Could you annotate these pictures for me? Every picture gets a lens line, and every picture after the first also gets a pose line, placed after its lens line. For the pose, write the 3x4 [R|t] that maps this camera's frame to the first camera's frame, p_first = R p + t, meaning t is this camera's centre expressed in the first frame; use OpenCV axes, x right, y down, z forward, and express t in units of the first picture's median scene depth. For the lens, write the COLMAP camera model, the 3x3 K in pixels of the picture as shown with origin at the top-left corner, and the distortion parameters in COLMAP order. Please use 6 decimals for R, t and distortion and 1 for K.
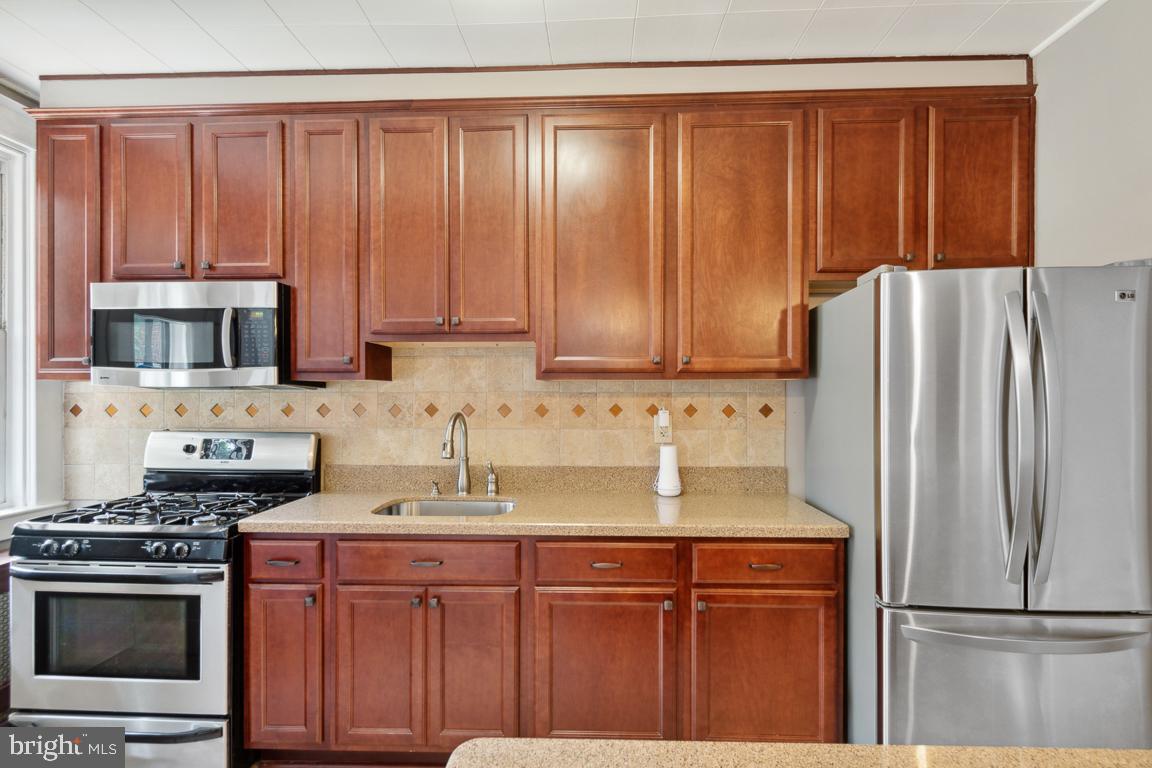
lens RADIAL K [[585.6, 0, 576.0], [0, 585.6, 384.0], [0, 0, 1]] dist [-0.015423, 0.000026]
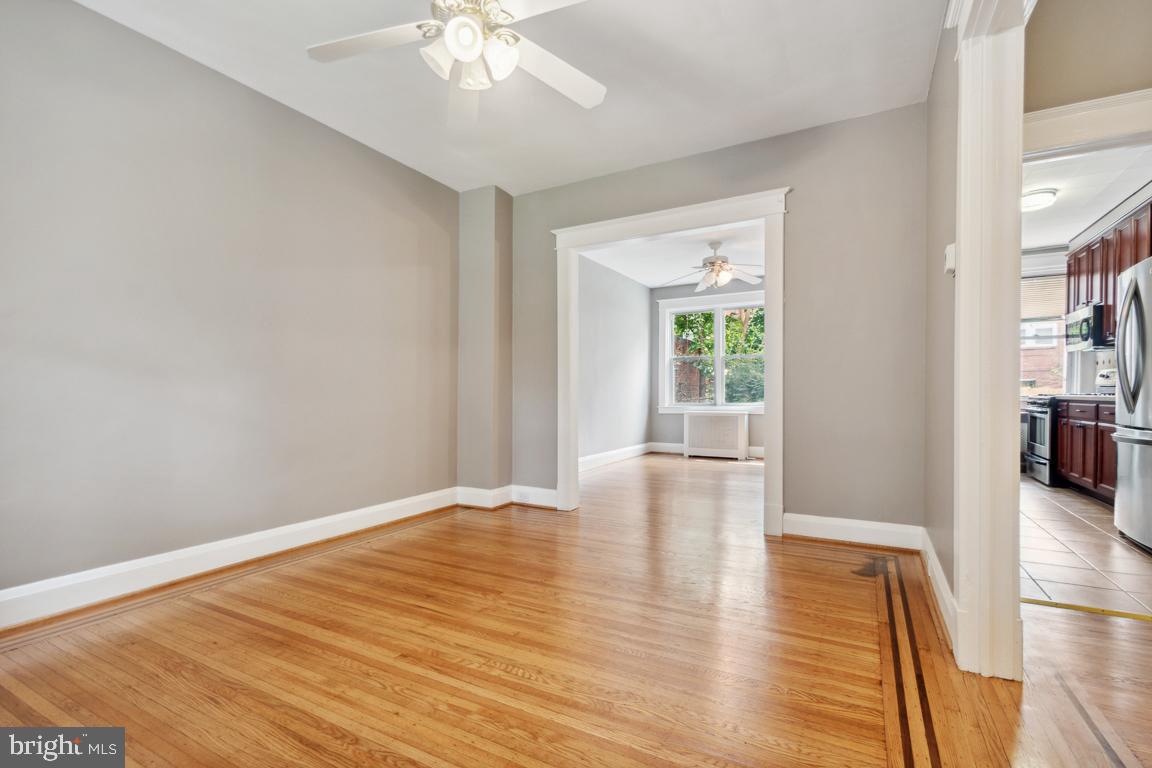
lens RADIAL K [[520.6, 0, 577.1], [0, 520.6, 403.9], [0, 0, 1]] dist [0.001176, 0.000004]
pose [[-0.449074, 0.016124, -0.893349, 2.194952], [0.011577, 0.999858, 0.012226, 0.171658], [0.893420, -0.004851, -0.449197, 0.029645]]
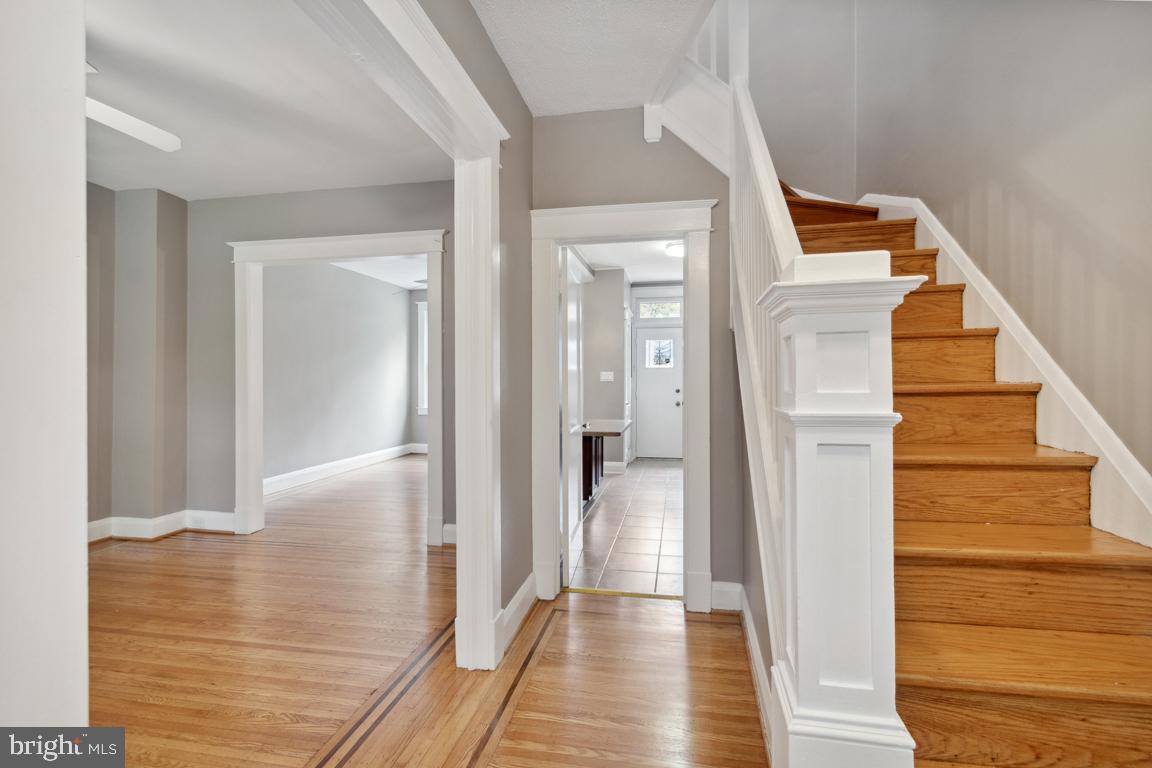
lens RADIAL K [[526.4, 0, 576.0], [0, 526.4, 384.0], [0, 0, 1]] dist [0.000457, -0.000013]
pose [[-0.152540, 0.009928, -0.988247, 2.171041], [0.011564, 0.999899, 0.008260, 0.068980], [0.988230, -0.010168, -0.152640, 0.509242]]
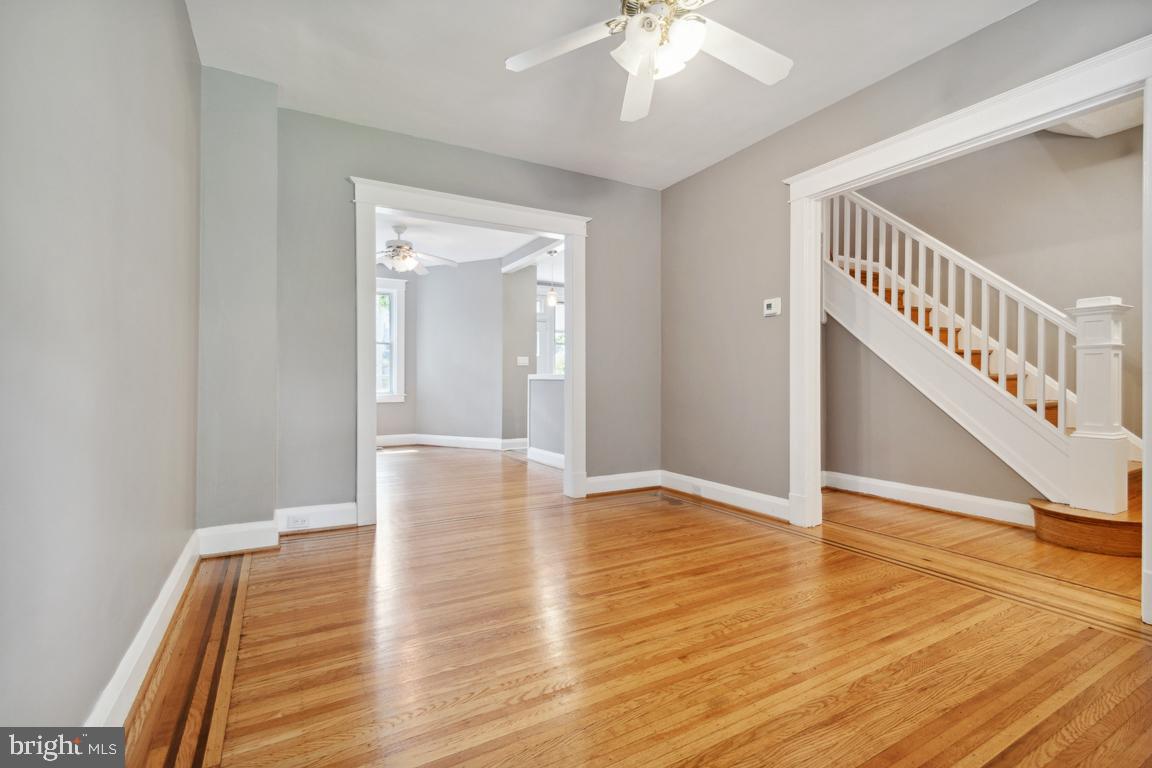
lens RADIAL K [[526.4, 0, 576.0], [0, 526.4, 384.0], [0, 0, 1]] dist [0.000457, -0.000013]
pose [[0.521369, 0.001432, -0.853330, 2.178573], [0.012144, 0.999885, 0.009098, 0.160101], [0.853245, -0.015106, 0.521292, -1.009676]]
